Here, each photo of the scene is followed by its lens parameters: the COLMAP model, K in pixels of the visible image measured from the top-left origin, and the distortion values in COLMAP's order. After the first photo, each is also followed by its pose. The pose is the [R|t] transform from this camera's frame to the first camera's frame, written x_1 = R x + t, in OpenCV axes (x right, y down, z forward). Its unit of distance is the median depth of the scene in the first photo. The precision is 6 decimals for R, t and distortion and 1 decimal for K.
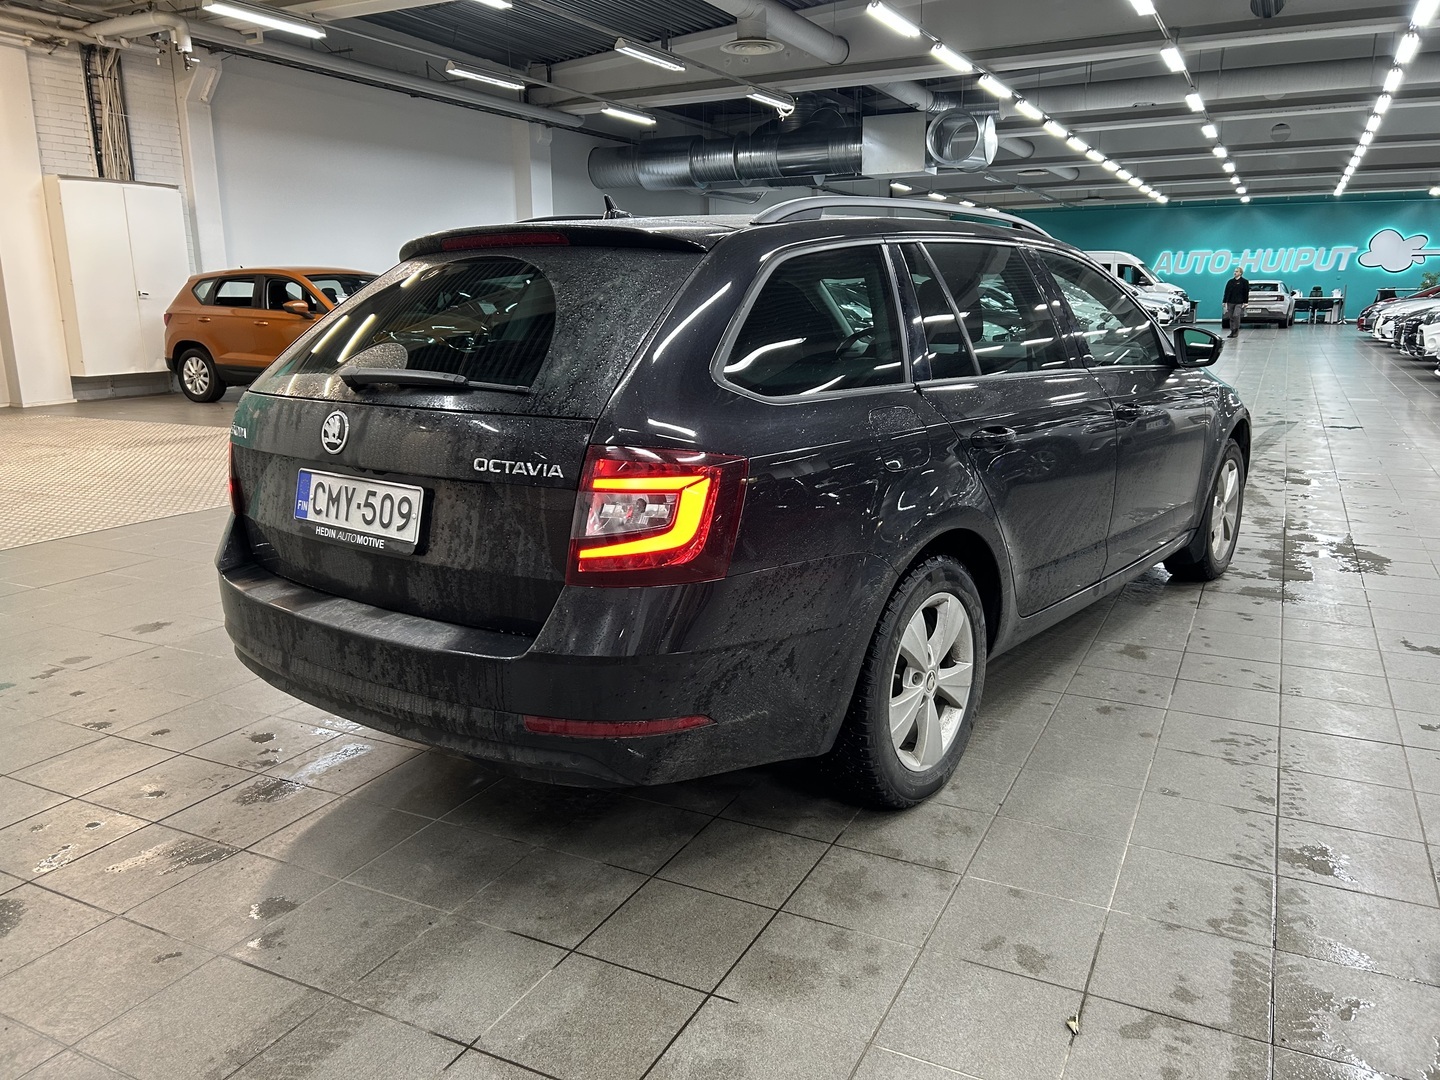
lens RADIAL K [[1086.6, 0, 722.9], [0, 1086.6, 539.2], [0, 0, 1]] dist [0.012763, 0.001317]
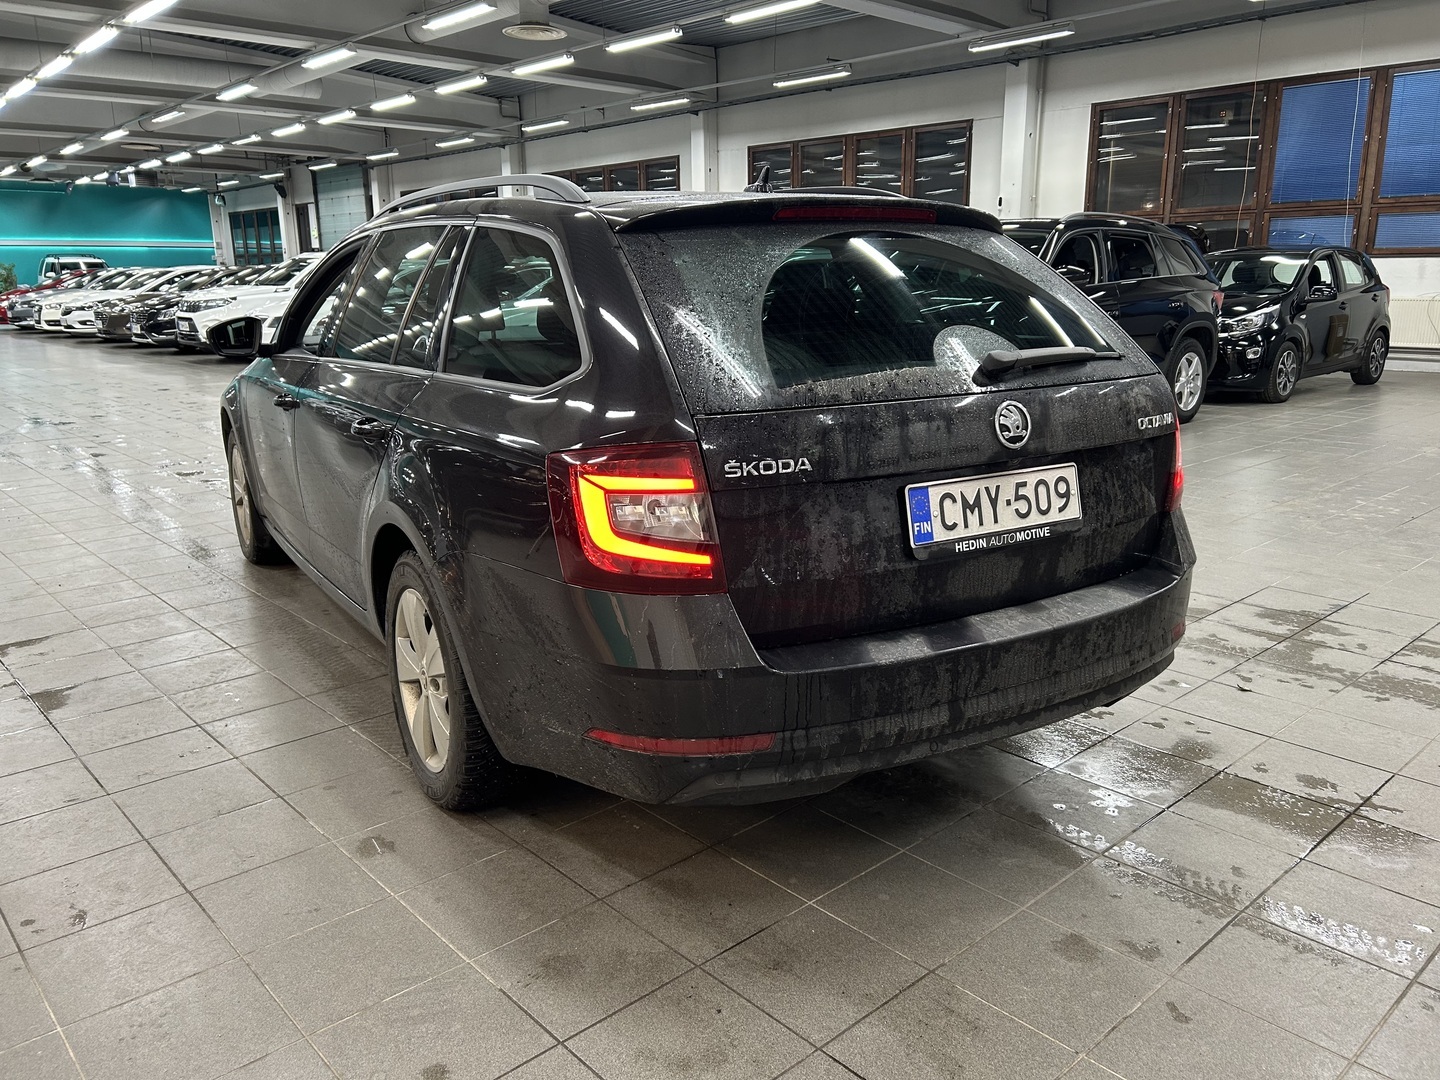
lens RADIAL K [[1086.6, 0, 725.1], [0, 1086.6, 540.8], [0, 0, 1]] dist [0.012763, 0.001317]
pose [[0.346921, -0.223858, 0.910787, -1.274010], [0.198787, 0.966585, 0.161854, -0.197242], [-0.916586, 0.124902, 0.379829, 0.886408]]
